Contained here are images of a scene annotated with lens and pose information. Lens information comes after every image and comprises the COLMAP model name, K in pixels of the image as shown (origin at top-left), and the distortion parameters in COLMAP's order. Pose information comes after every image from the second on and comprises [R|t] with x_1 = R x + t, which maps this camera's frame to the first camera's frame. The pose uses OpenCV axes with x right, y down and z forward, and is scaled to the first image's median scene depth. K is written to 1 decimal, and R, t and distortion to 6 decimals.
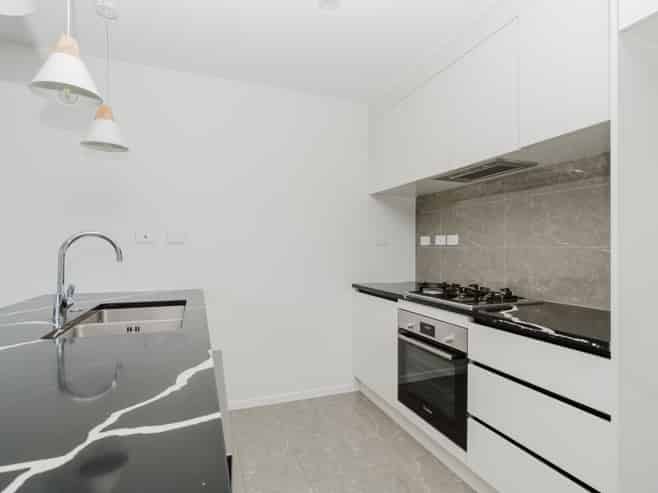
lens RADIAL K [[339.7, 0, 329.0], [0, 339.7, 246.5], [0, 0, 1]] dist [0.022442, -0.000062]
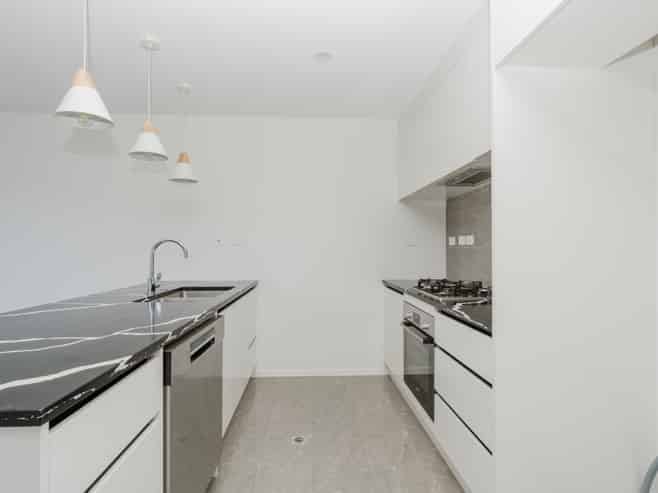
lens RADIAL K [[339.7, 0, 329.0], [0, 339.7, 246.5], [0, 0, 1]] dist [0.022442, -0.000062]
pose [[0.952178, -0.006463, -0.305474, 0.348853], [0.006260, 0.999979, -0.001645, -0.001115], [0.305478, -0.000346, 0.952199, -0.184870]]
